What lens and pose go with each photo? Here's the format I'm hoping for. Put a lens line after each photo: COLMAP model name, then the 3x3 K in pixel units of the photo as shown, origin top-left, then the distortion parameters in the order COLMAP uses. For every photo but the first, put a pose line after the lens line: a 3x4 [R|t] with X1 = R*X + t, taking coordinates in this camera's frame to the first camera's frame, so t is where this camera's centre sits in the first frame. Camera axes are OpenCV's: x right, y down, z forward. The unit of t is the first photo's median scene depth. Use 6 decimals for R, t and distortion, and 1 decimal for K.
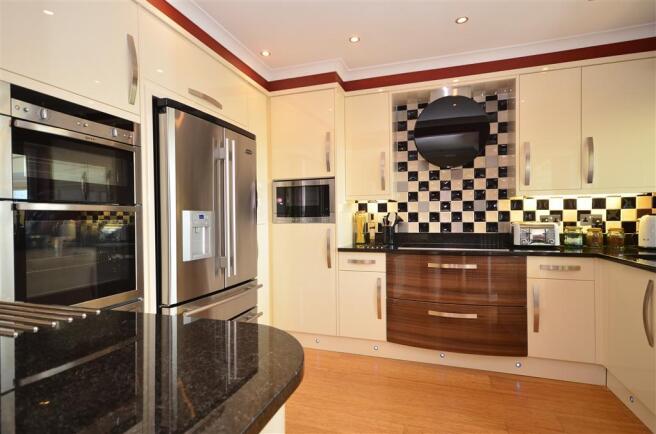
lens RADIAL K [[336.3, 0, 331.0], [0, 336.3, 221.0], [0, 0, 1]] dist [0.002616, 0.001299]
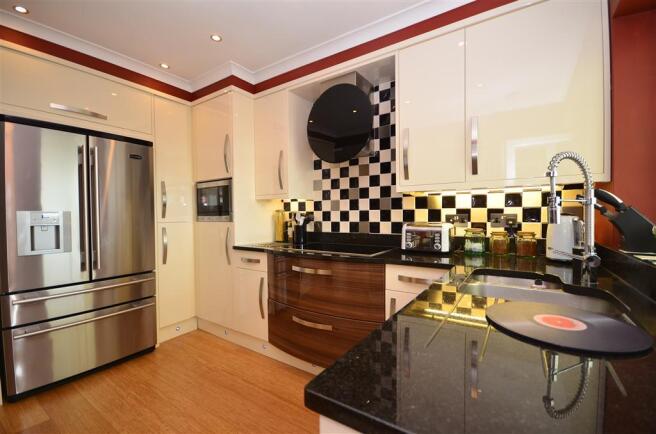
lens RADIAL K [[288.8, 0, 330.8], [0, 288.8, 220.4], [0, 0, 1]] dist [0.005639, 0.000076]
pose [[0.963979, 0.004760, -0.265935, 0.549598], [-0.000216, 0.999854, 0.017114, -0.015347], [0.265977, -0.016440, 0.963839, 0.225800]]
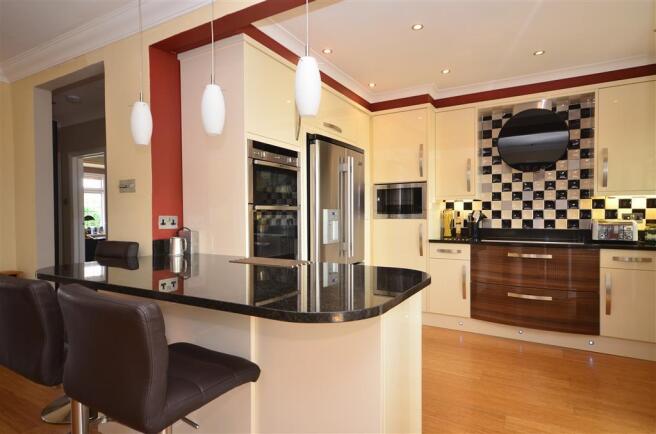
lens RADIAL K [[358.1, 0, 331.2], [0, 358.1, 220.9], [0, 0, 1]] dist [0.013143, -0.001668]
pose [[0.977828, 0.009218, -0.209205, -0.054255], [-0.007362, 0.999926, 0.009646, 0.002792], [0.209279, -0.007892, 0.977824, -0.344723]]
